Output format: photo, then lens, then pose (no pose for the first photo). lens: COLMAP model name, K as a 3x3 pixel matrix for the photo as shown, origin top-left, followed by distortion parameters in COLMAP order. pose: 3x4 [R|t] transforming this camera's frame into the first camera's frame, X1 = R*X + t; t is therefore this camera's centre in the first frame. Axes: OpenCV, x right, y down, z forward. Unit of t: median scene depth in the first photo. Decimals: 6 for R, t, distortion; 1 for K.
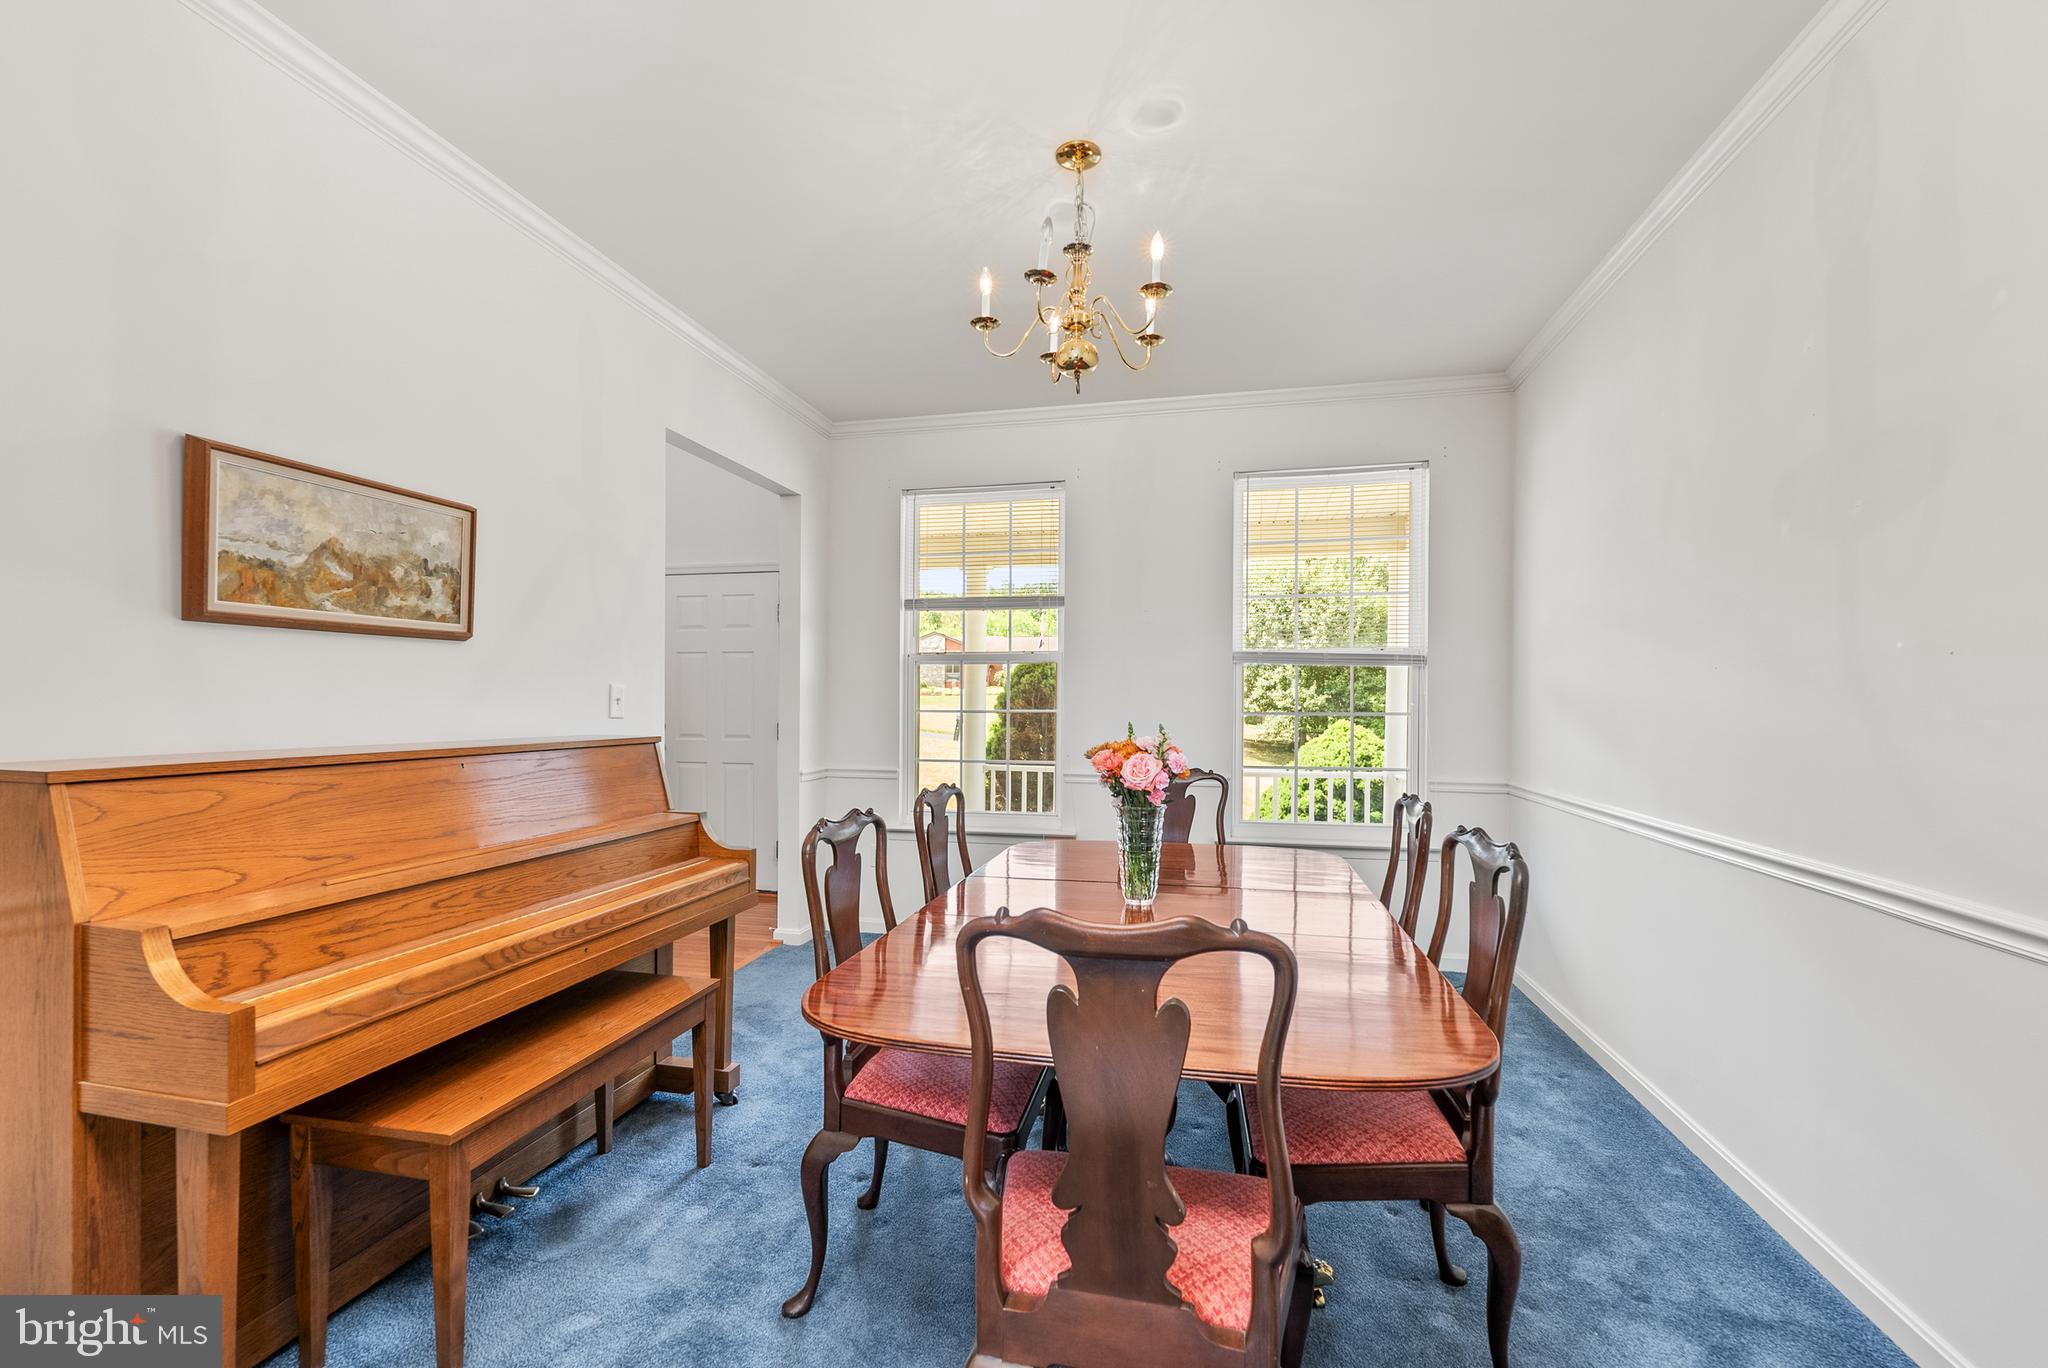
lens RADIAL K [[846.2, 0, 1017.8], [0, 846.2, 698.2], [0, 0, 1]] dist [0.000944, -0.000784]
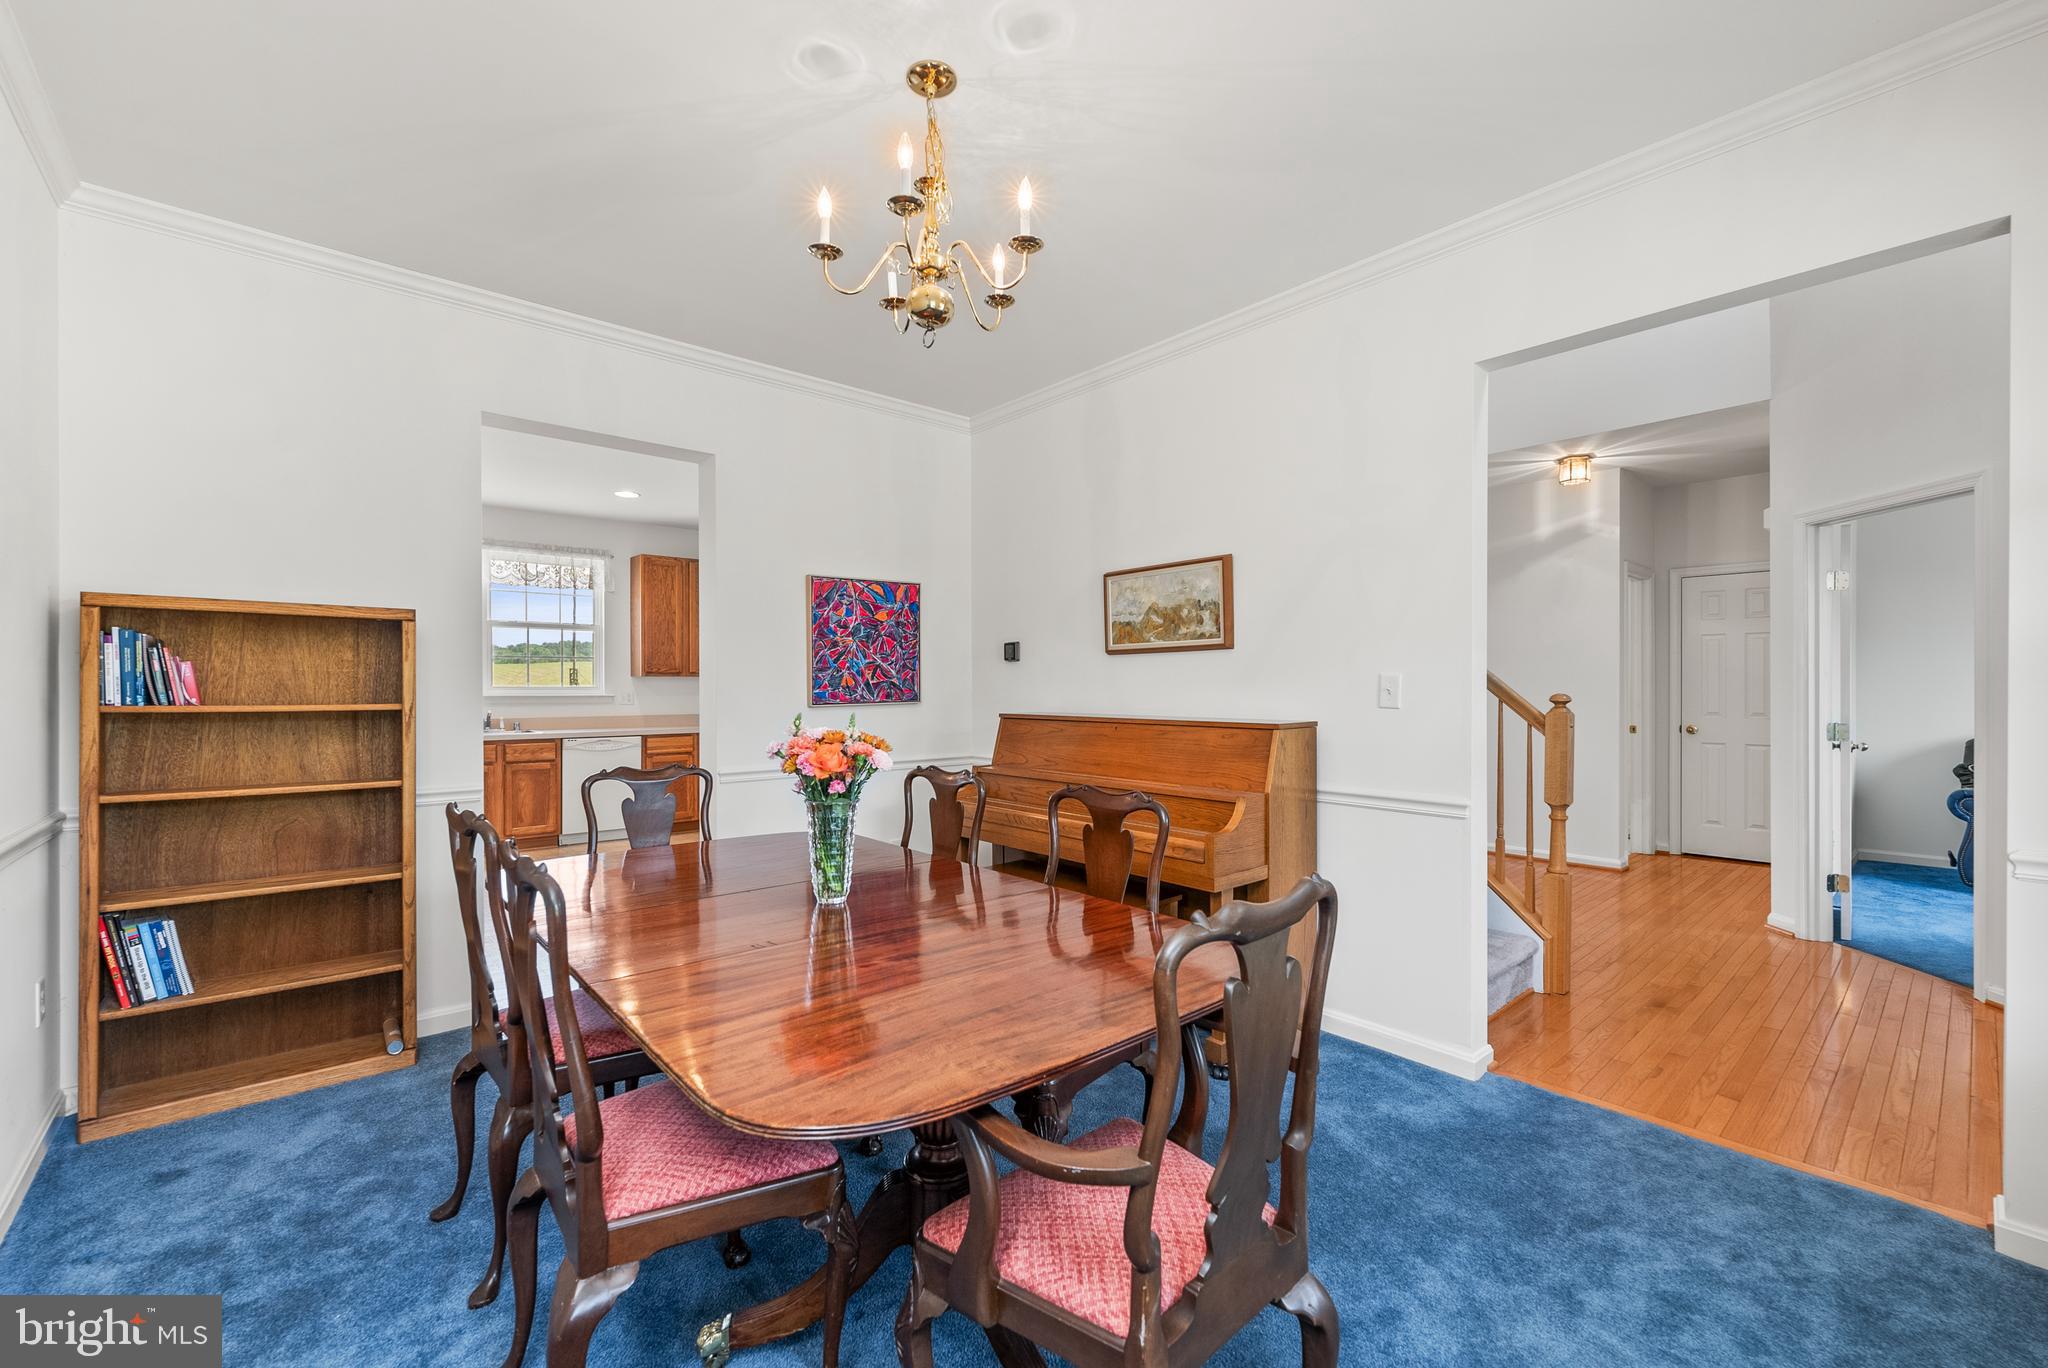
lens RADIAL K [[846.2, 0, 1021.5], [0, 846.2, 690.3], [0, 0, 1]] dist [0.000944, -0.000784]
pose [[-0.591490, -0.010140, -0.806248, 0.753130], [-0.004297, 0.999946, -0.009424, 0.018500], [0.806301, -0.002109, -0.591502, 1.659867]]
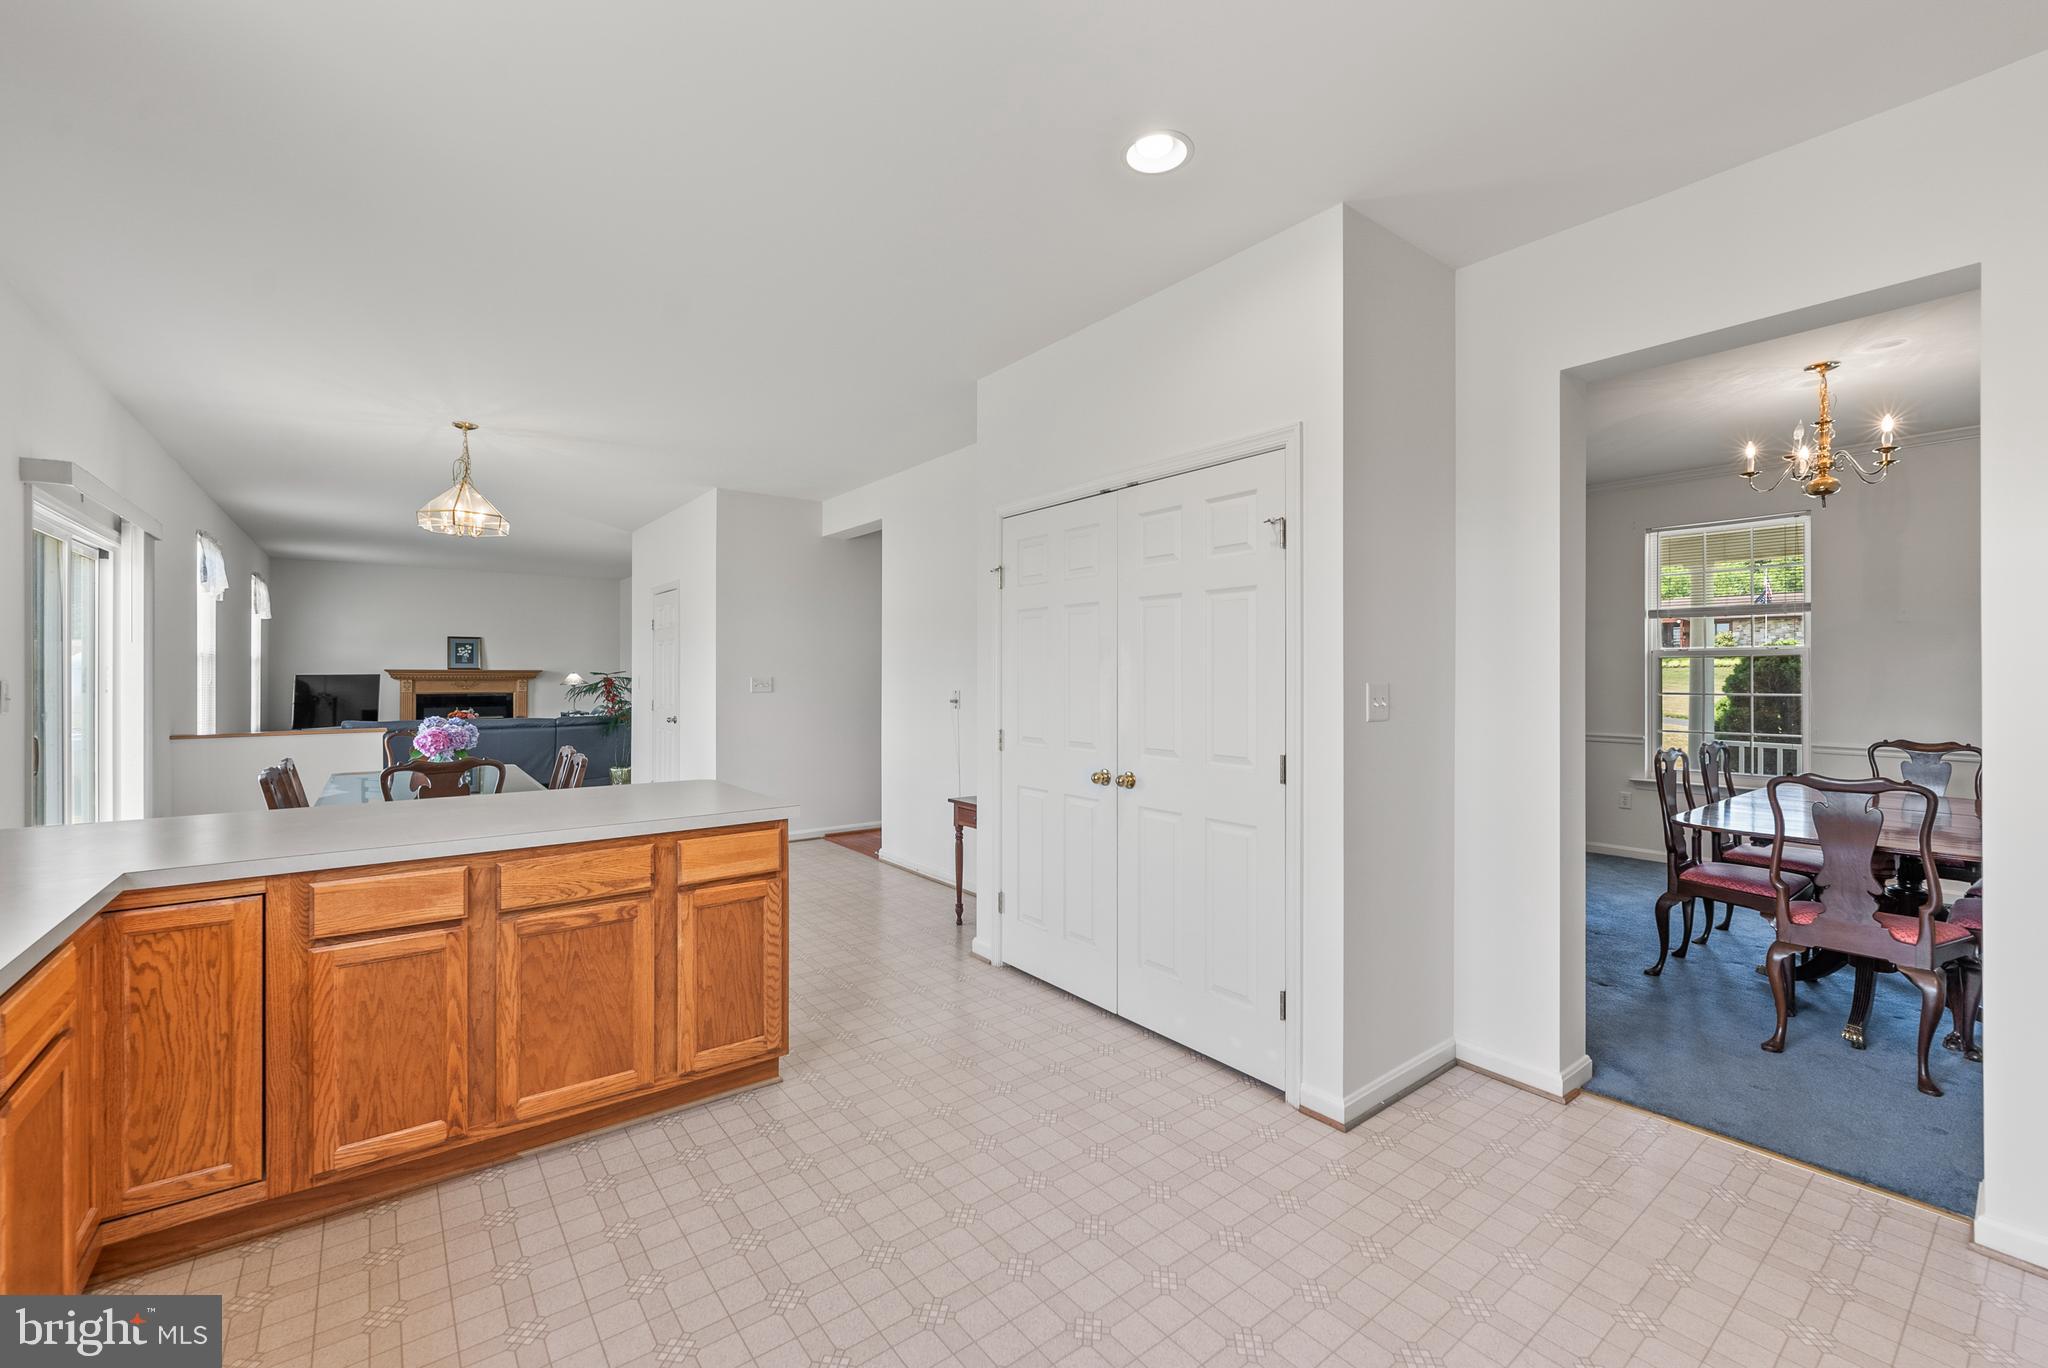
lens RADIAL K [[846.2, 0, 1029.1], [0, 846.2, 670.5], [0, 0, 1]] dist [0.000944, -0.000784]
pose [[0.774589, -0.010395, -0.632380, -0.100953], [0.007572, 0.999946, -0.007161, -0.041628], [0.632420, 0.000758, 0.774625, -1.416937]]
